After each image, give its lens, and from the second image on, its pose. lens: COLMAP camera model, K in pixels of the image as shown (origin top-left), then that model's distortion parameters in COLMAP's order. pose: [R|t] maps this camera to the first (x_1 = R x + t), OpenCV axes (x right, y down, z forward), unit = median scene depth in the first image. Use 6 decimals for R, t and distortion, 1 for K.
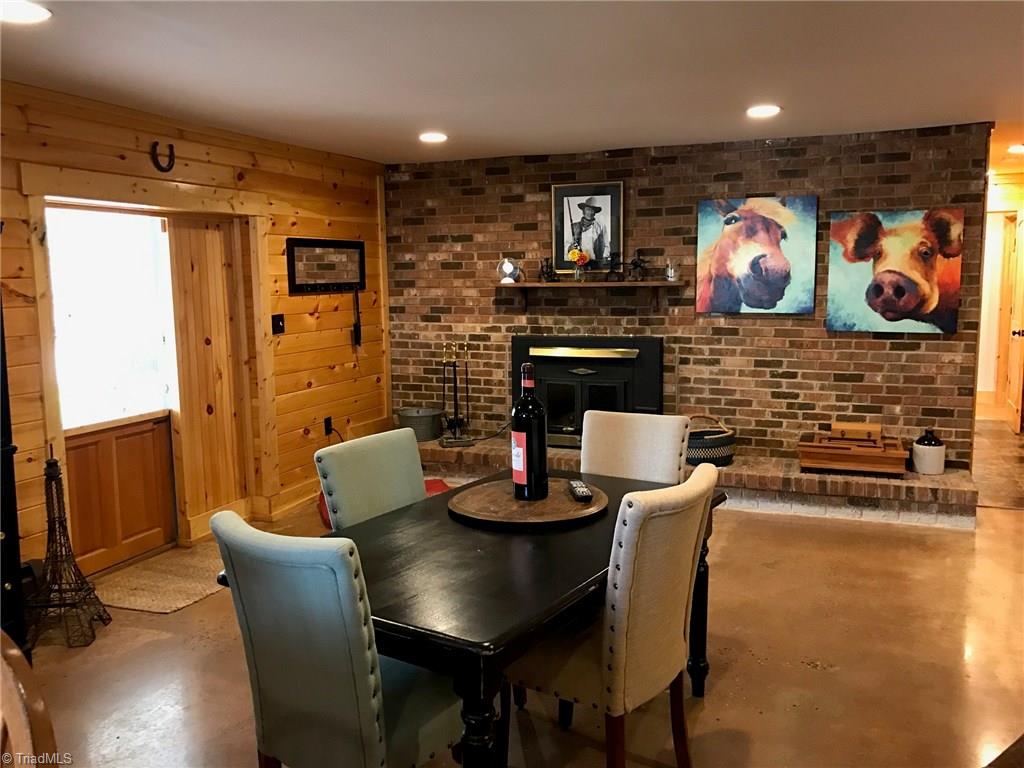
lens RADIAL K [[836.7, 0, 508.6], [0, 836.7, 385.2], [0, 0, 1]] dist [0.024963, -0.019021]
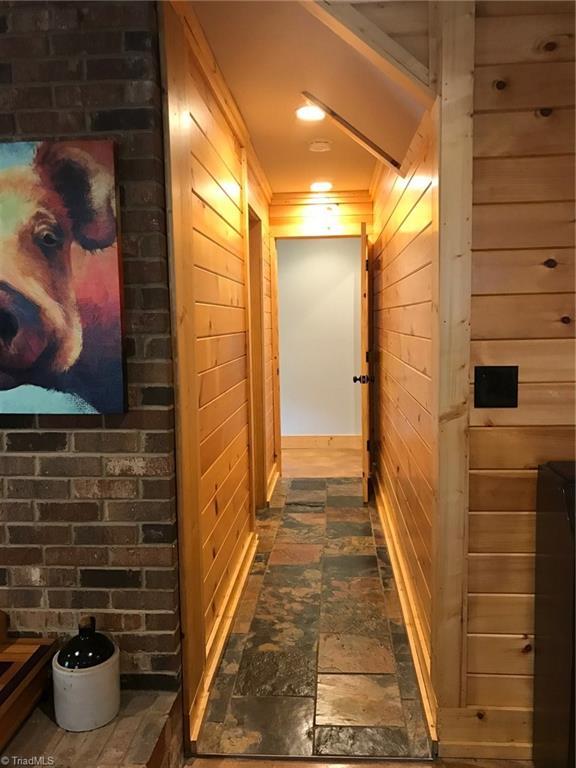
lens RADIAL K [[627.6, 0, 290.6], [0, 627.6, 383.6], [0, 0, 1]] dist [0.024963, -0.019021]
pose [[0.952245, -0.032044, 0.303647, 0.511962], [0.040995, 0.998891, -0.023148, -0.066118], [-0.302569, 0.034490, 0.952503, 0.638865]]
